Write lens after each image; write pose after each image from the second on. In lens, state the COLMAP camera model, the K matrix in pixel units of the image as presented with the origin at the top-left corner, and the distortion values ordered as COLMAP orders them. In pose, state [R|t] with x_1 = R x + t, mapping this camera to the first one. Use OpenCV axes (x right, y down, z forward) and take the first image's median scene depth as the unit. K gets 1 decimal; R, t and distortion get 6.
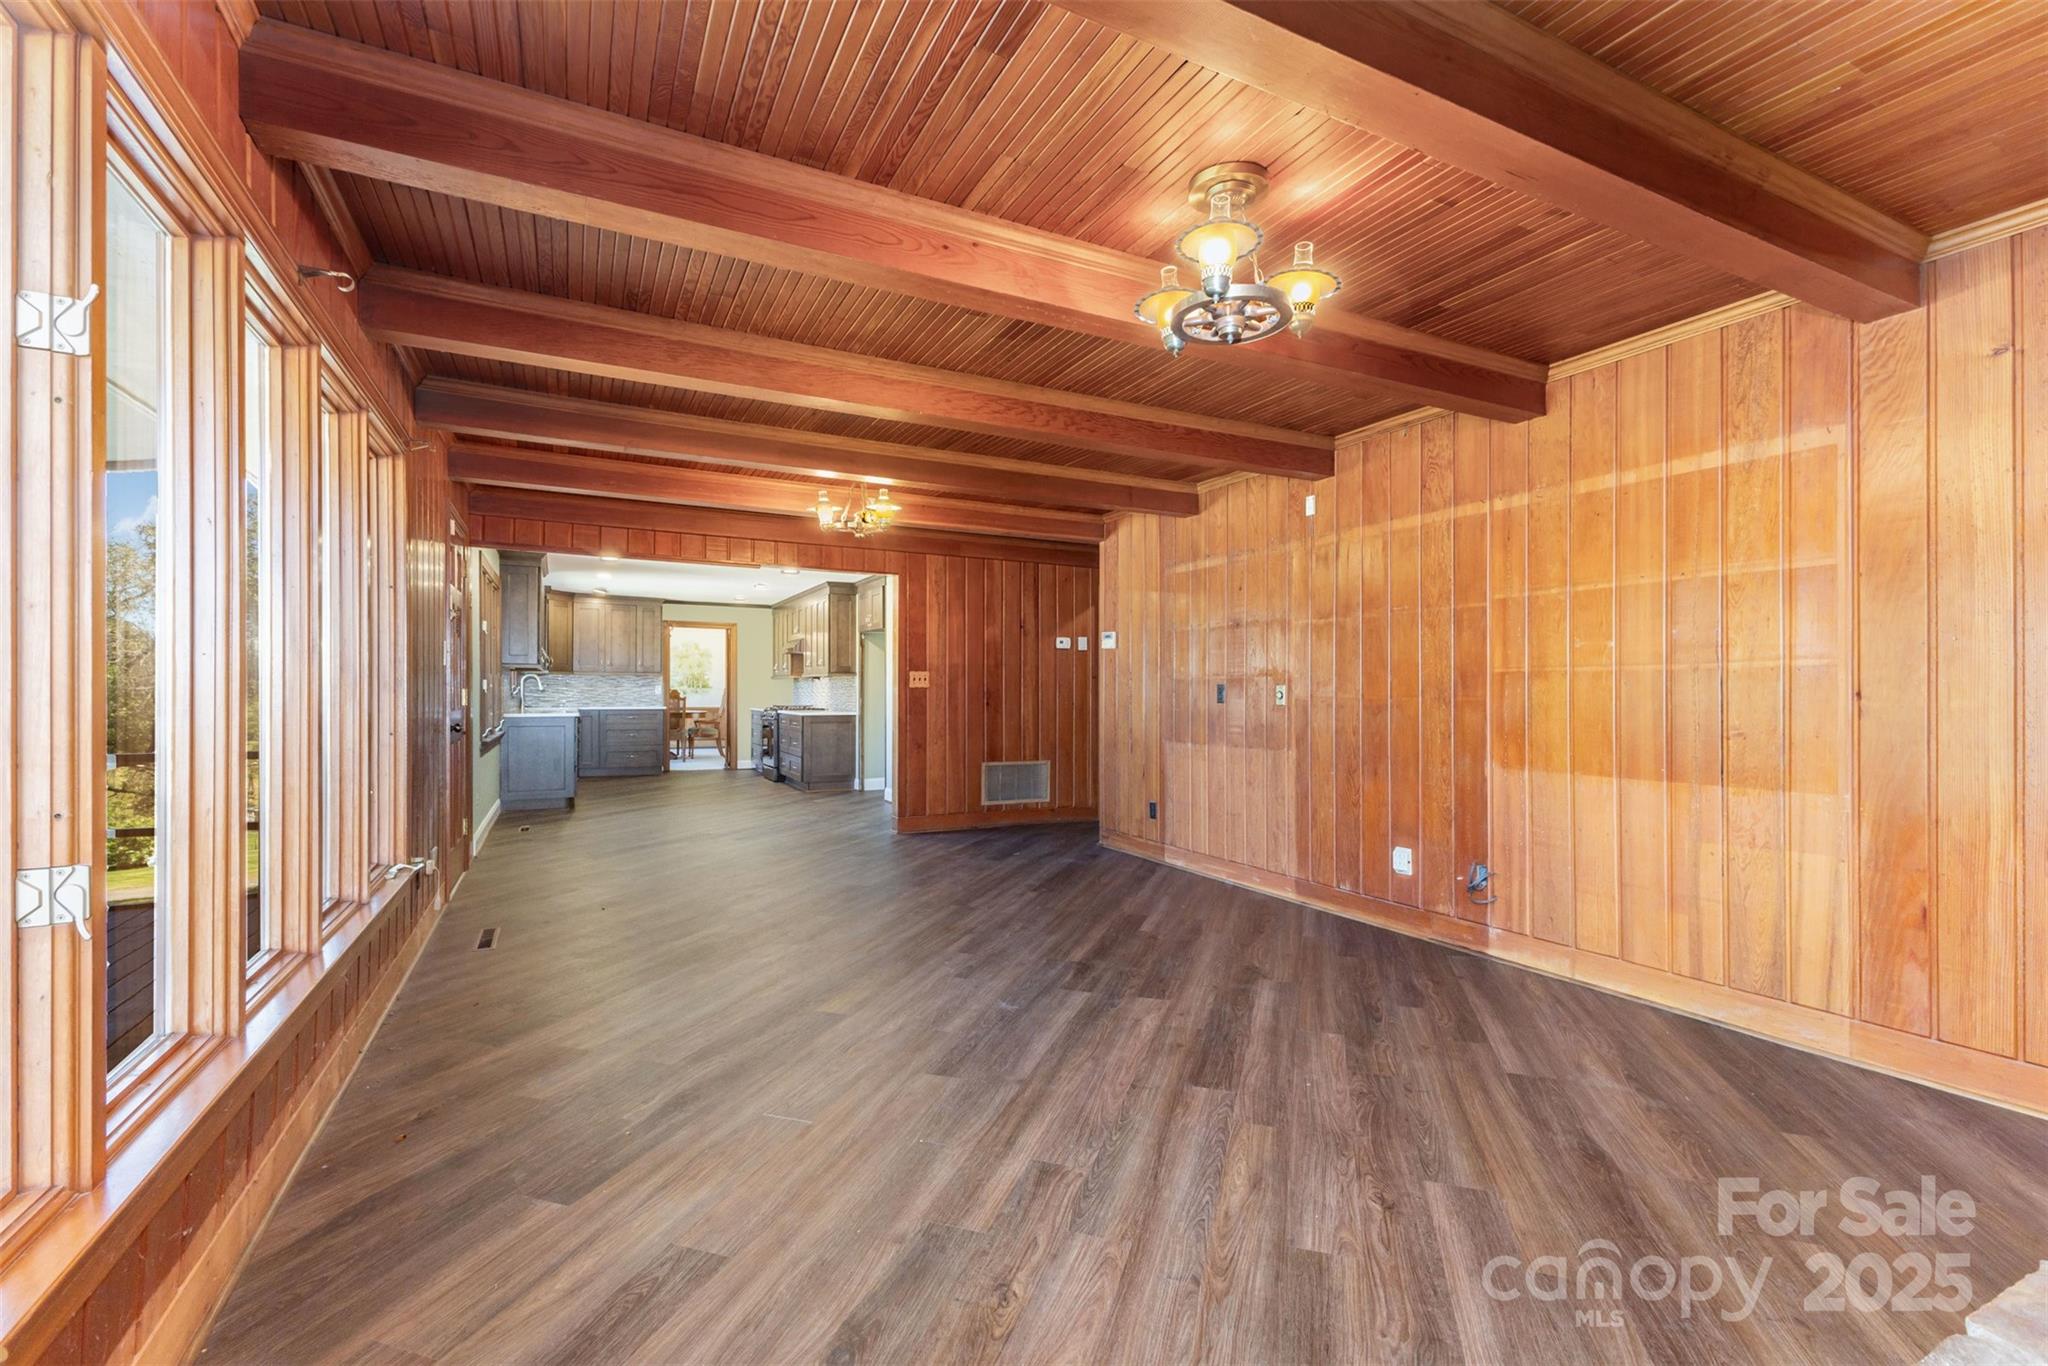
lens RADIAL K [[897.4, 0, 1014.2], [0, 897.4, 691.0], [0, 0, 1]] dist [0.012723, -0.000258]
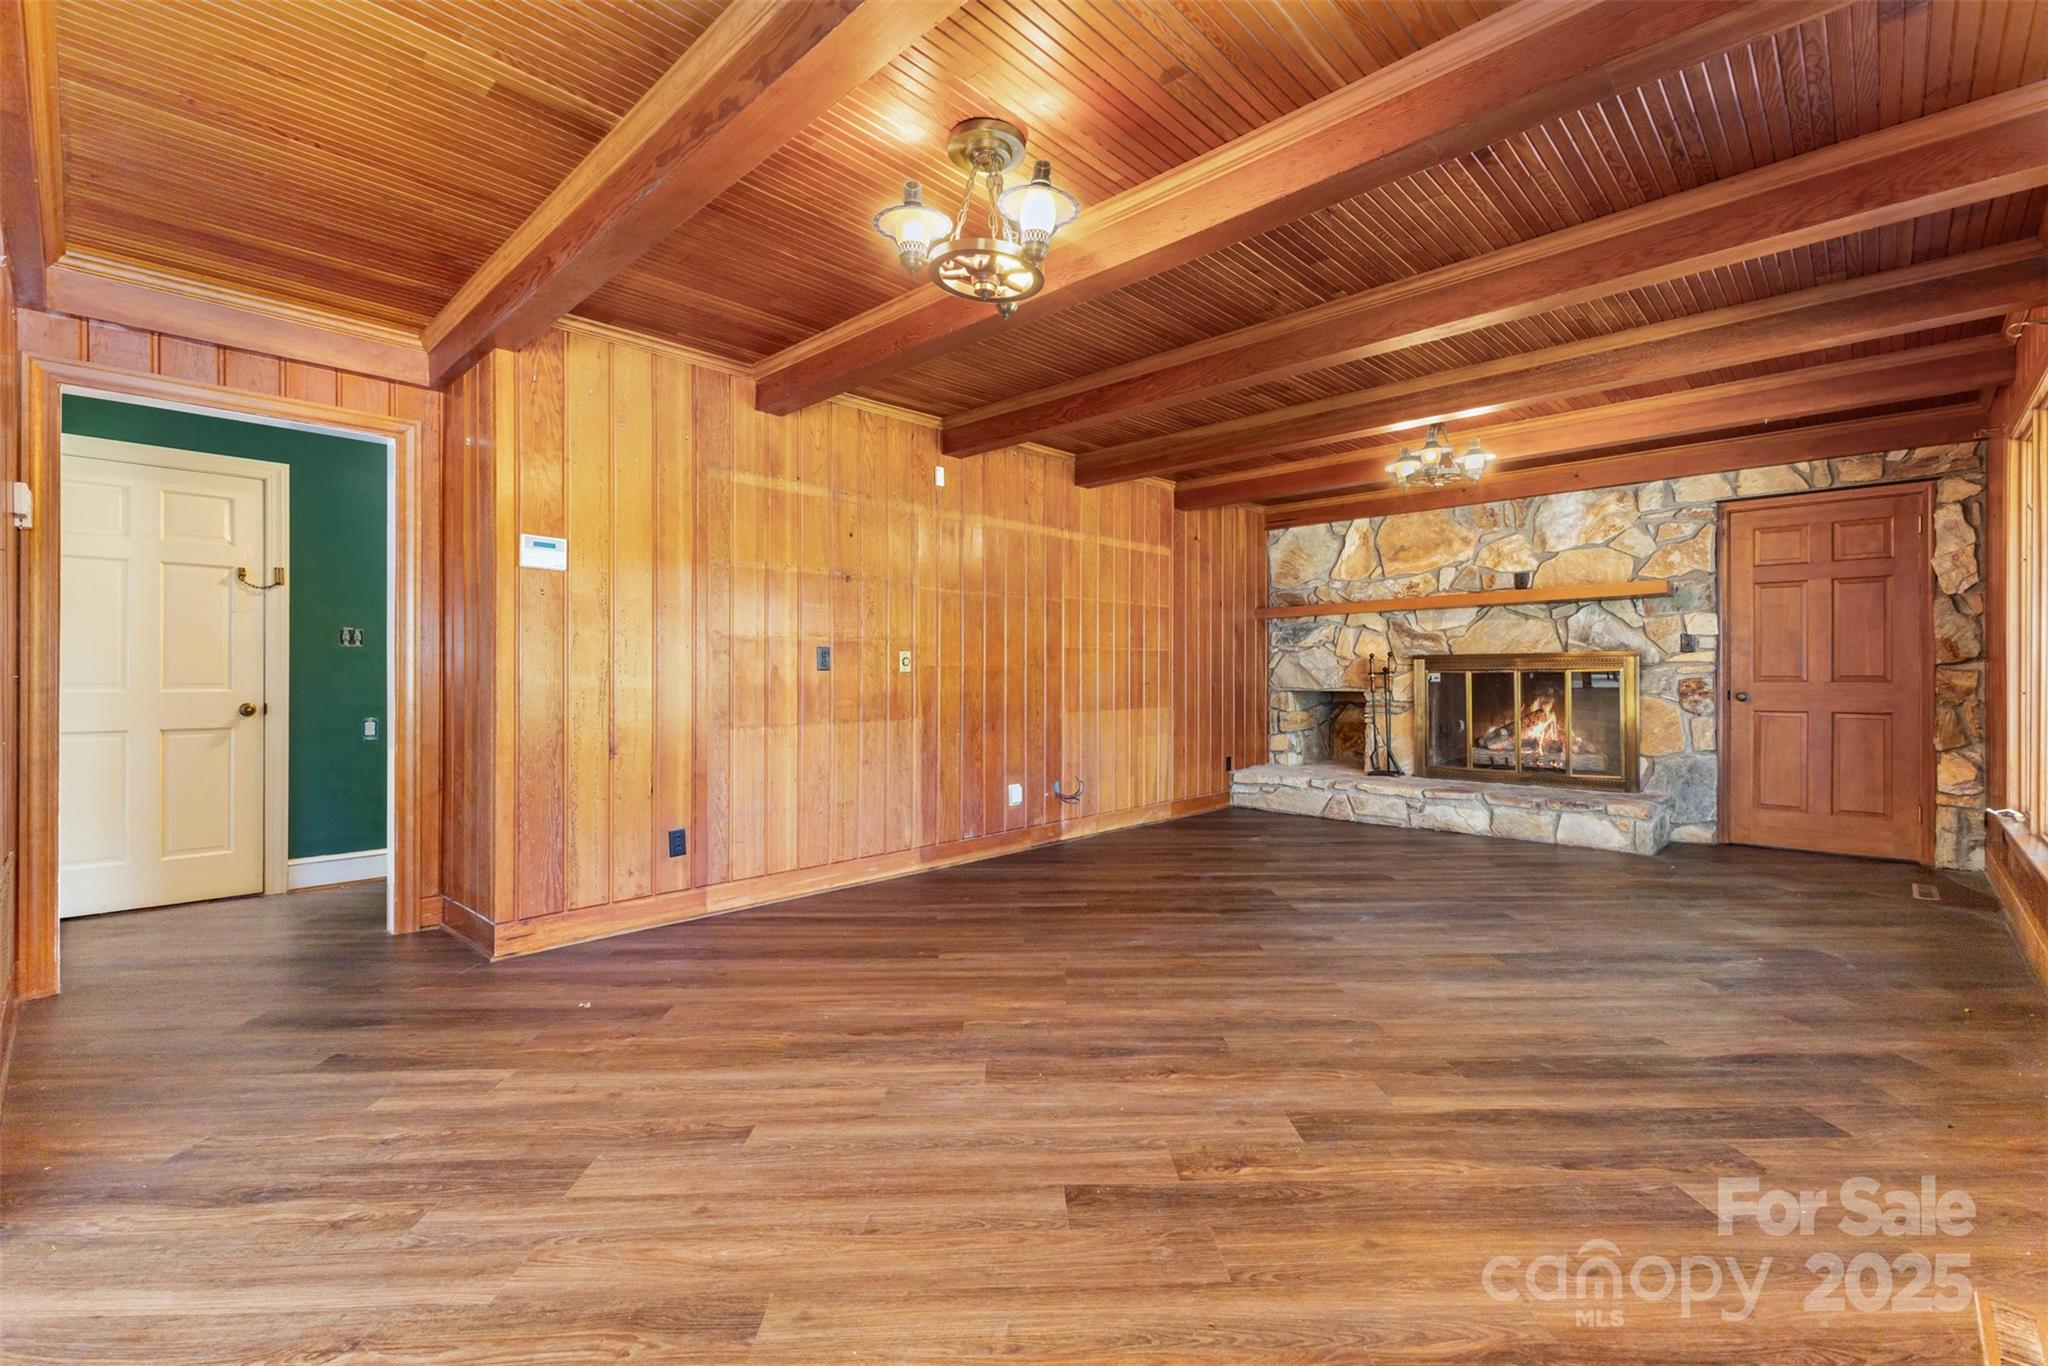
lens RADIAL K [[897.4, 0, 1030.6], [0, 897.4, 679.8], [0, 0, 1]] dist [0.012723, -0.000258]
pose [[-0.349909, -0.004891, 0.936771, -0.724789], [-0.001136, 0.999988, 0.004796, 0.021667], [-0.936783, 0.000614, -0.349910, 1.372618]]
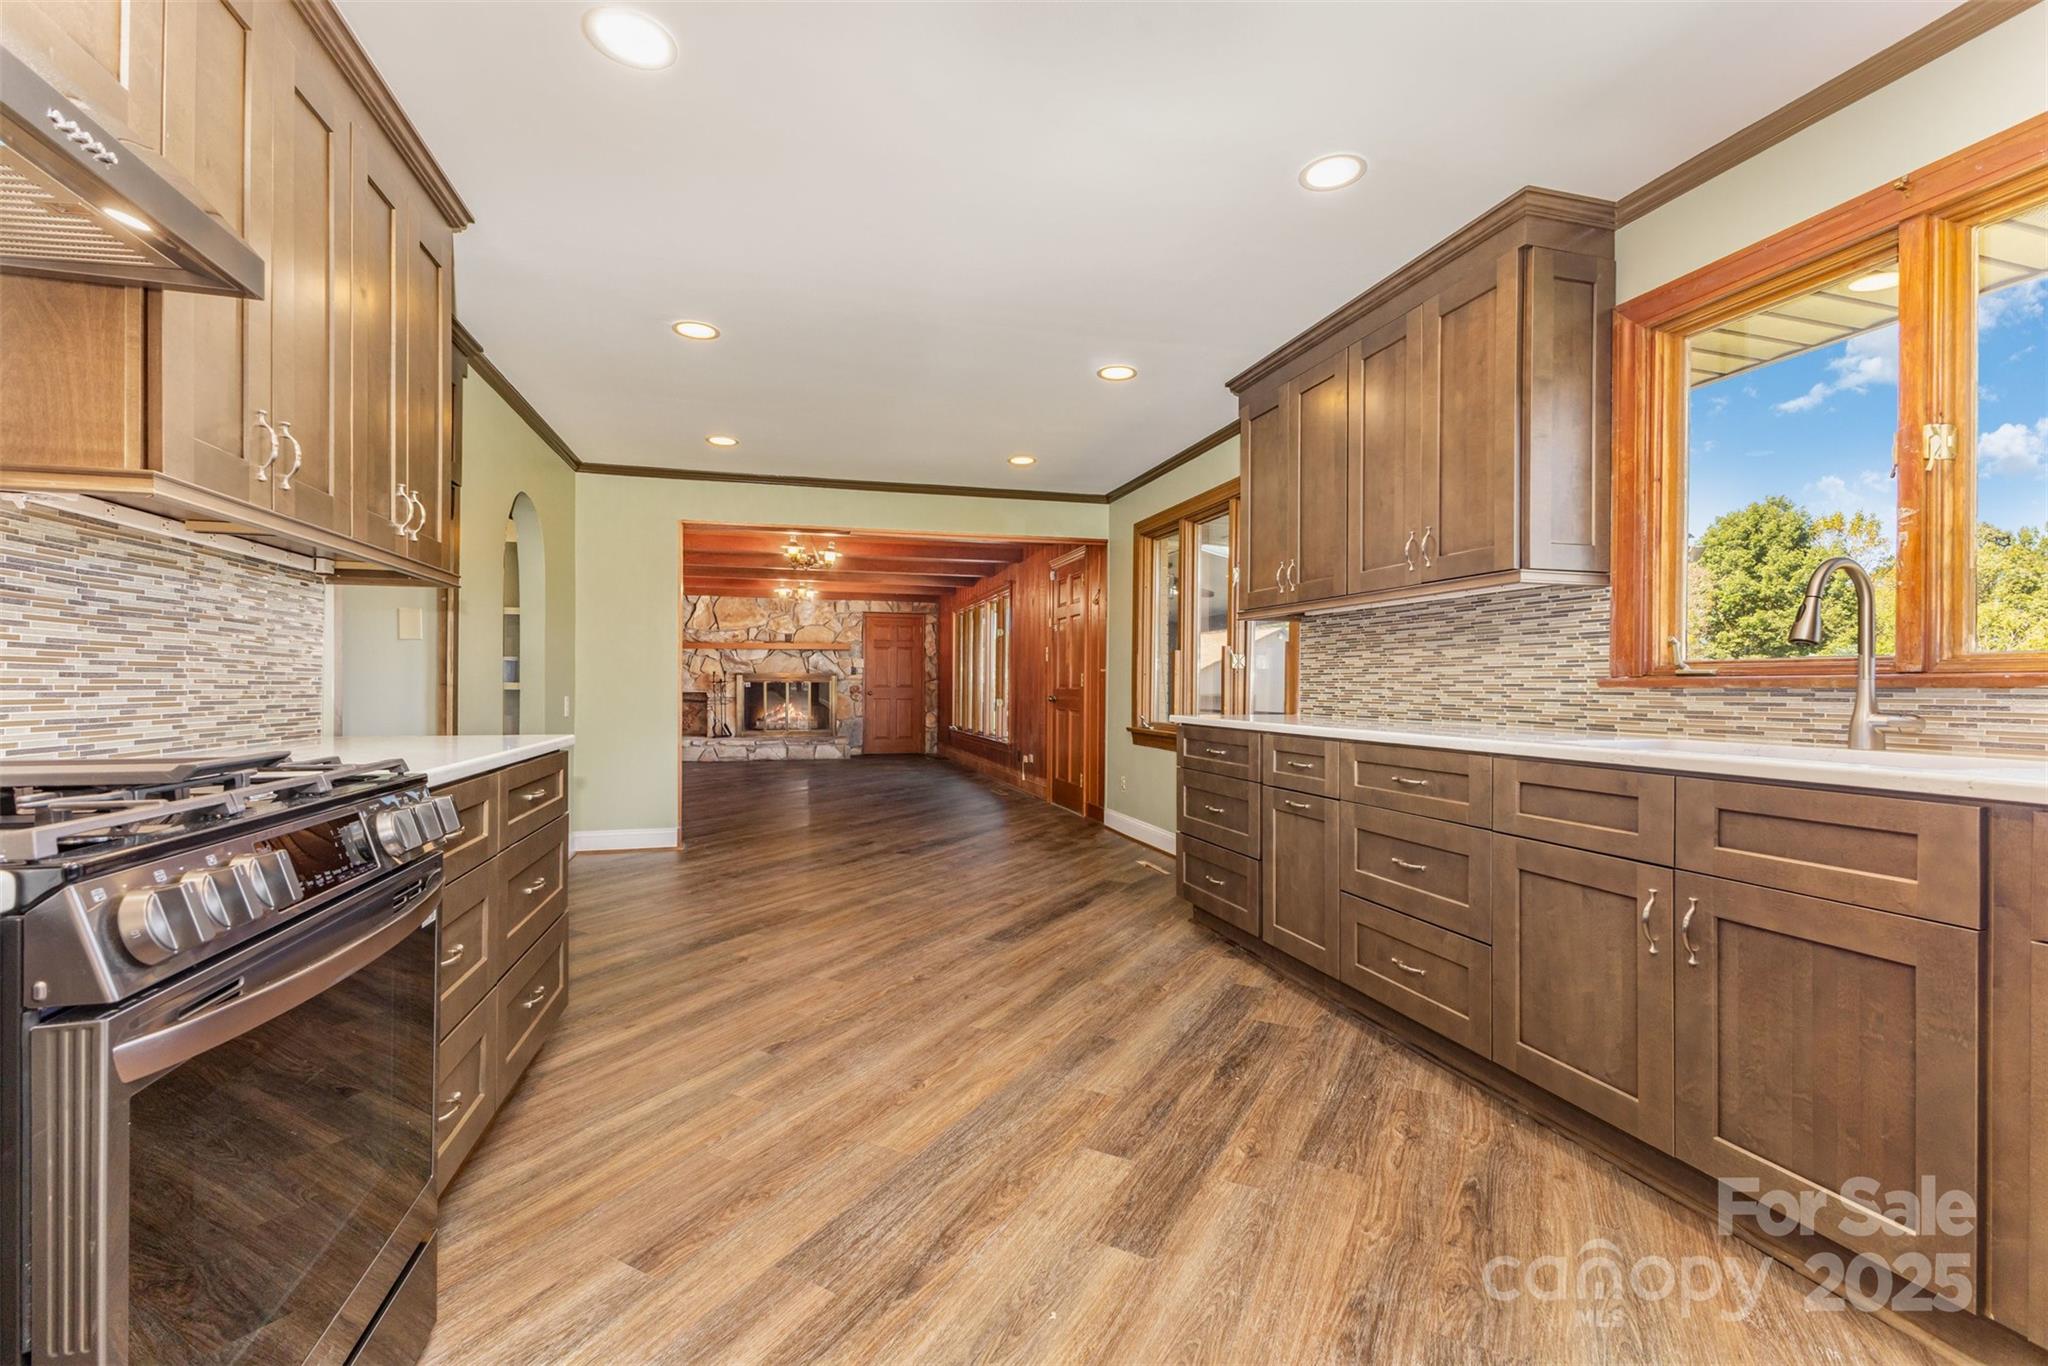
lens RADIAL K [[897.4, 0, 1038.5], [0, 897.4, 689.0], [0, 0, 1]] dist [0.012723, -0.000258]
pose [[-0.984908, -0.009328, 0.172827, -0.980402], [-0.008964, 0.999956, 0.002889, 0.021592], [-0.172847, 0.001296, -0.984948, 2.906098]]
